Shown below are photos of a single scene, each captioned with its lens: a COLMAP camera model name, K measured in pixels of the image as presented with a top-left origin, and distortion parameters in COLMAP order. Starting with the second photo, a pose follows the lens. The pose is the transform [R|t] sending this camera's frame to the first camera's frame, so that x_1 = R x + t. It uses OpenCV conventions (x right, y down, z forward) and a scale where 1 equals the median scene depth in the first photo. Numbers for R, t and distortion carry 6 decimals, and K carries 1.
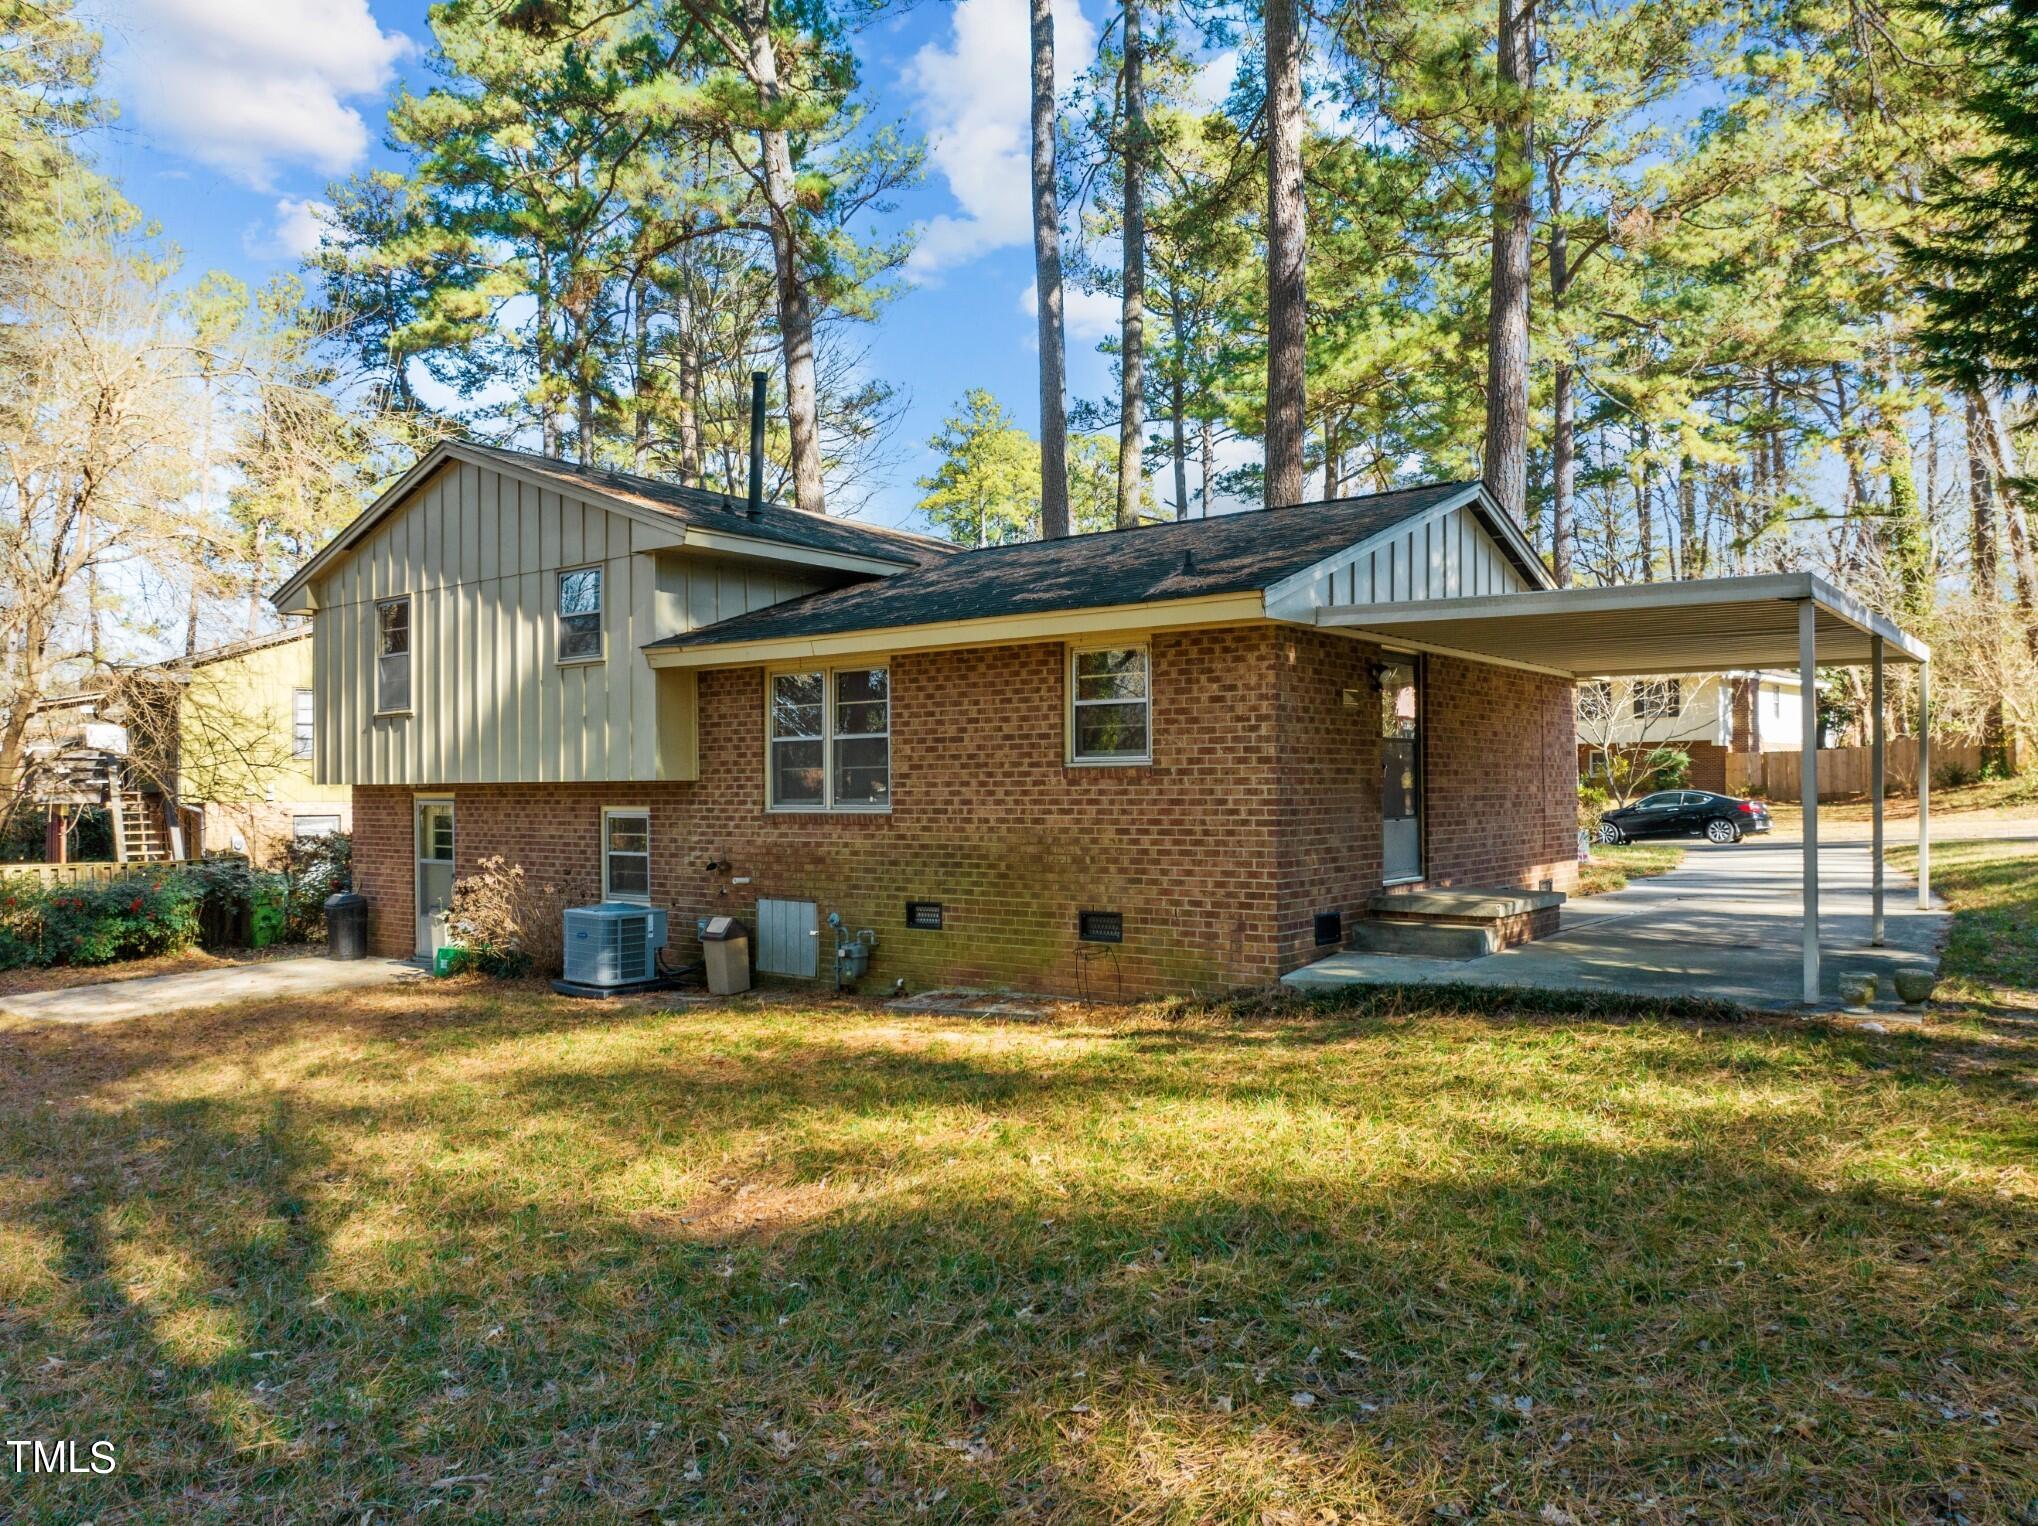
lens RADIAL K [[1445.6, 0, 1014.8], [0, 1445.6, 827.7], [0, 0, 1]] dist [-0.004812, -0.001061]
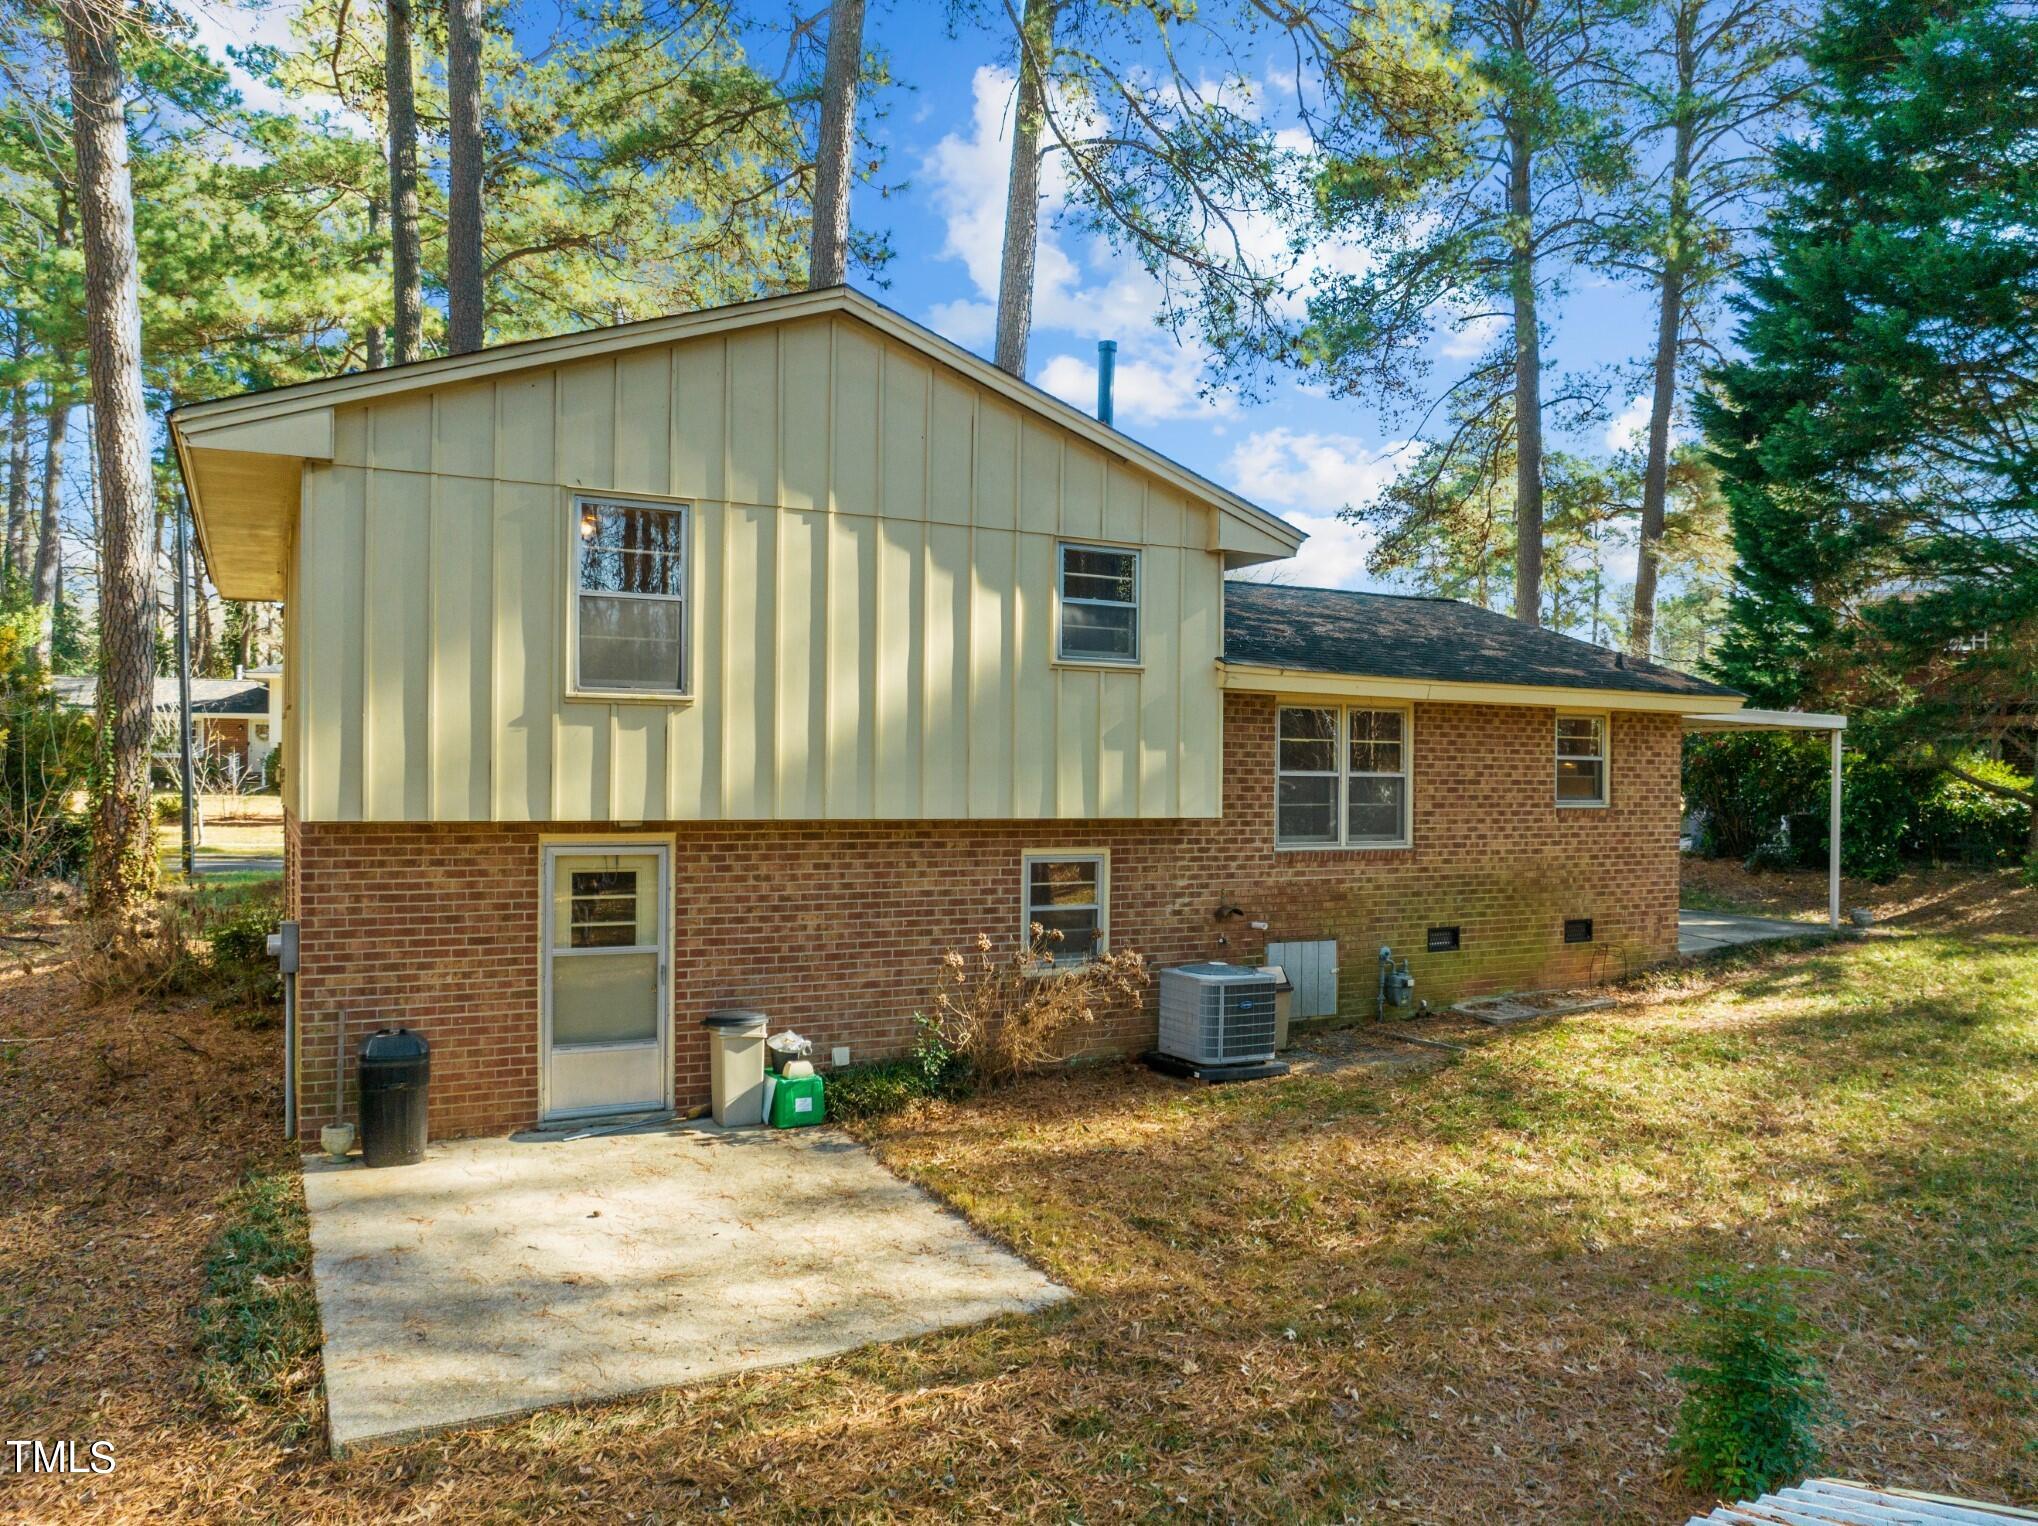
lens RADIAL K [[1445.6, 0, 1014.8], [0, 1445.6, 827.7], [0, 0, 1]] dist [-0.004812, -0.001061]
pose [[0.403264, -0.021929, 0.914821, -1.132638], [0.011325, 0.999756, 0.018972, -0.046592], [-0.915014, 0.002710, 0.403414, 0.798462]]
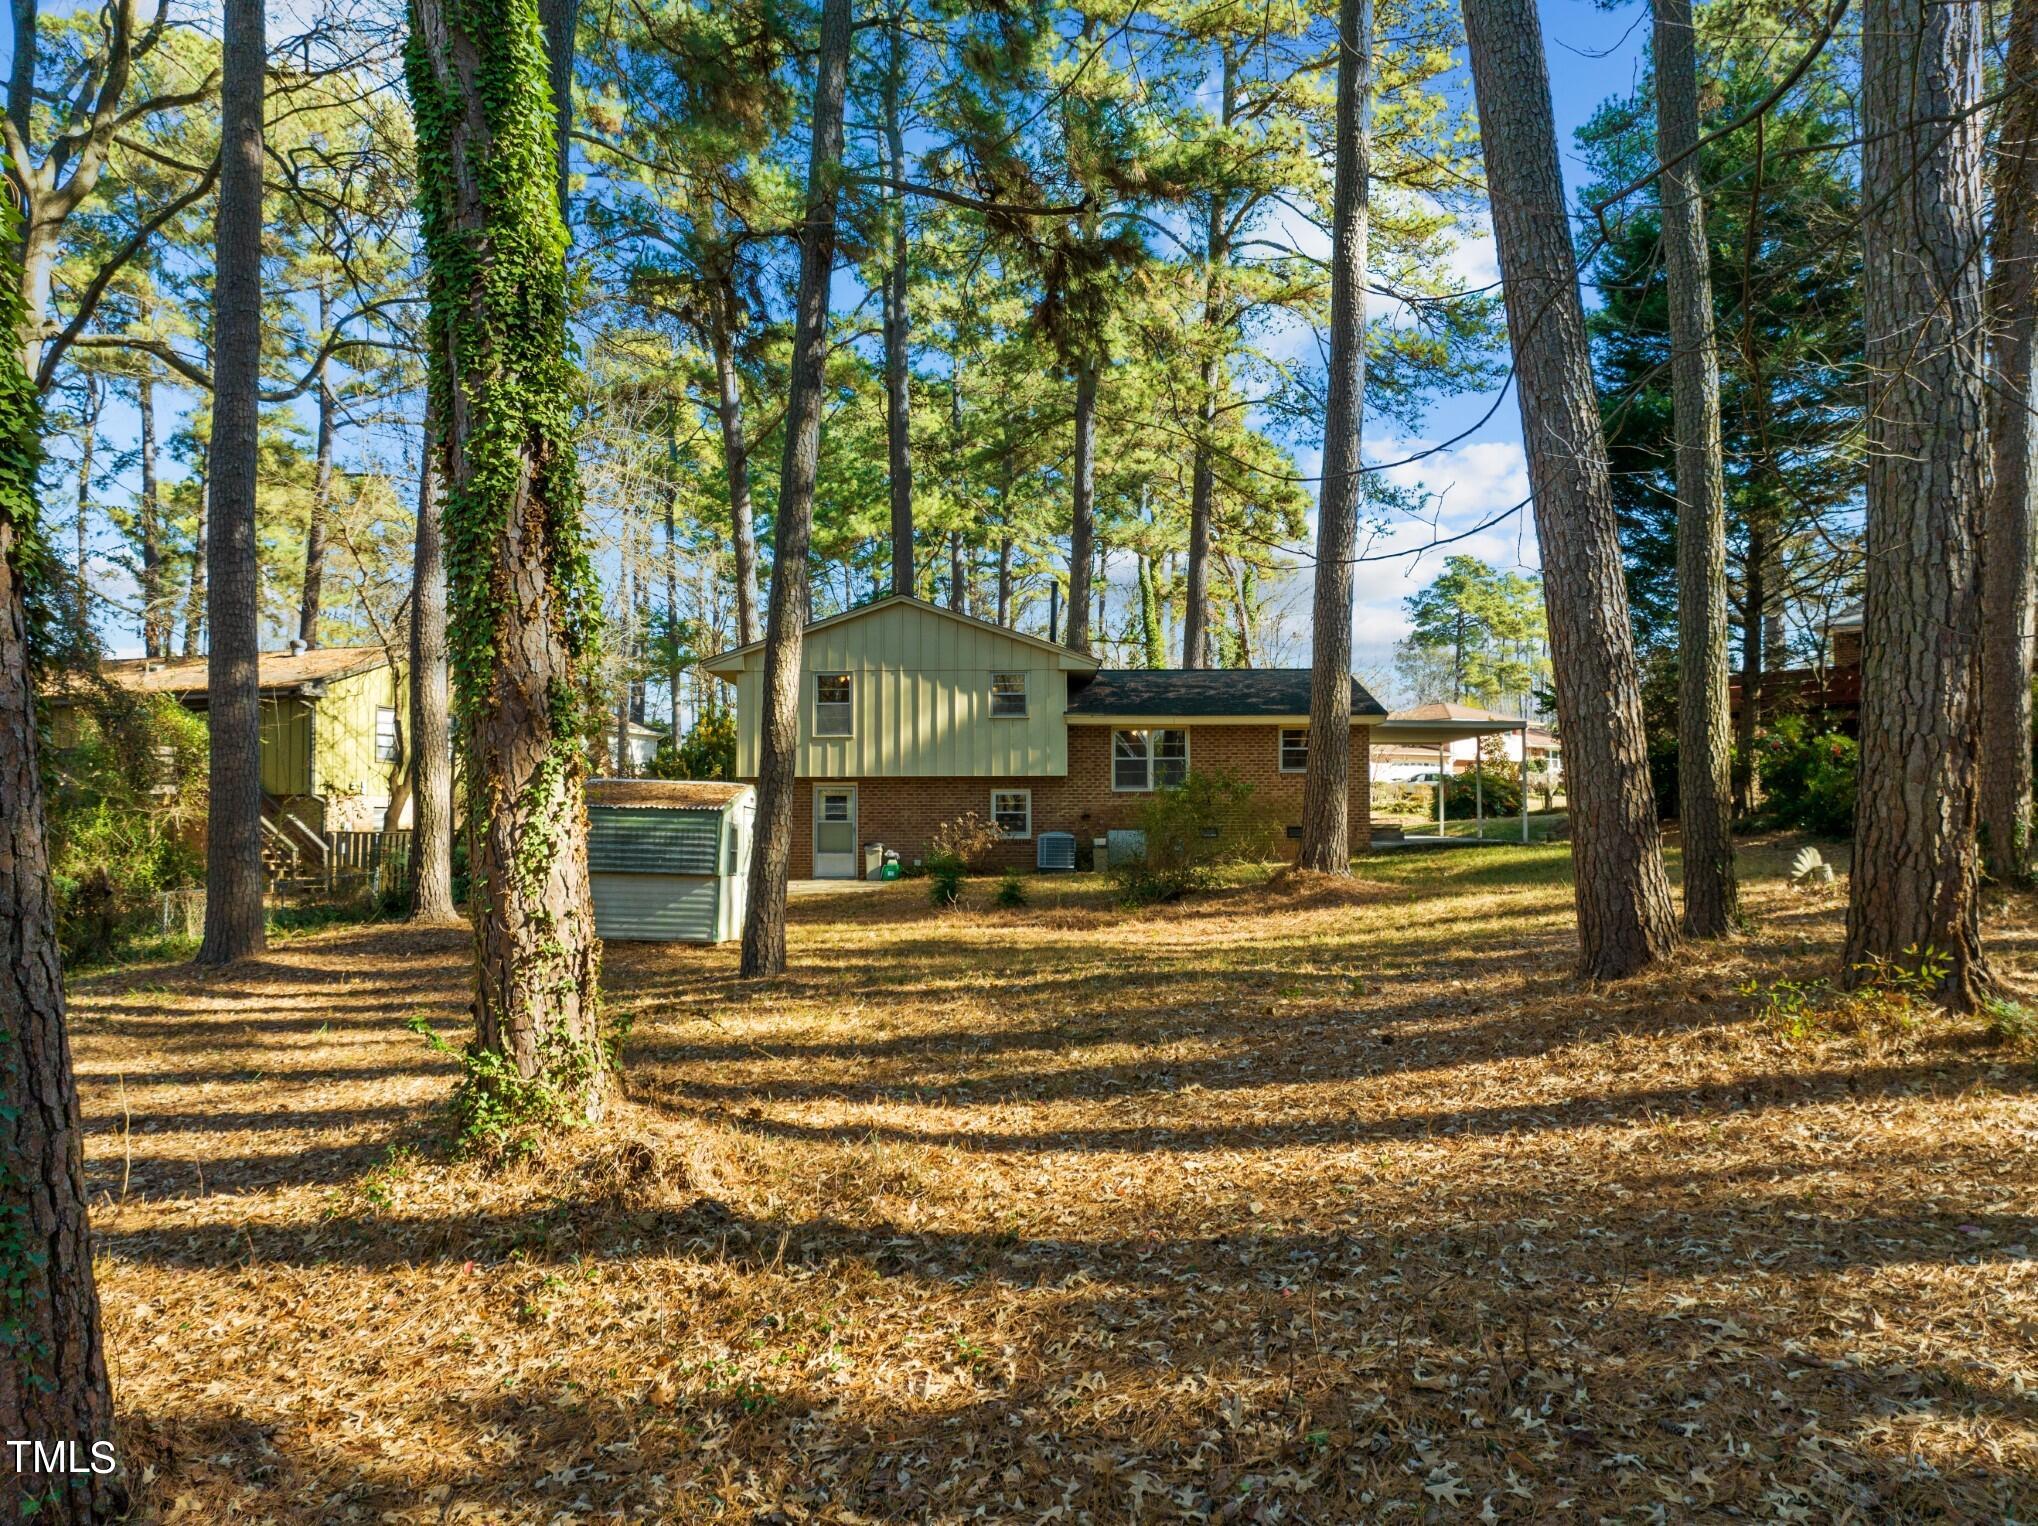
lens RADIAL K [[1445.6, 0, 1014.8], [0, 1445.6, 827.7], [0, 0, 1]] dist [-0.004812, -0.001061]
pose [[0.798083, 0.002769, 0.602542, -1.679086], [0.014554, 0.999609, -0.023870, 0.099267], [-0.602372, 0.027820, 0.797730, -0.700203]]
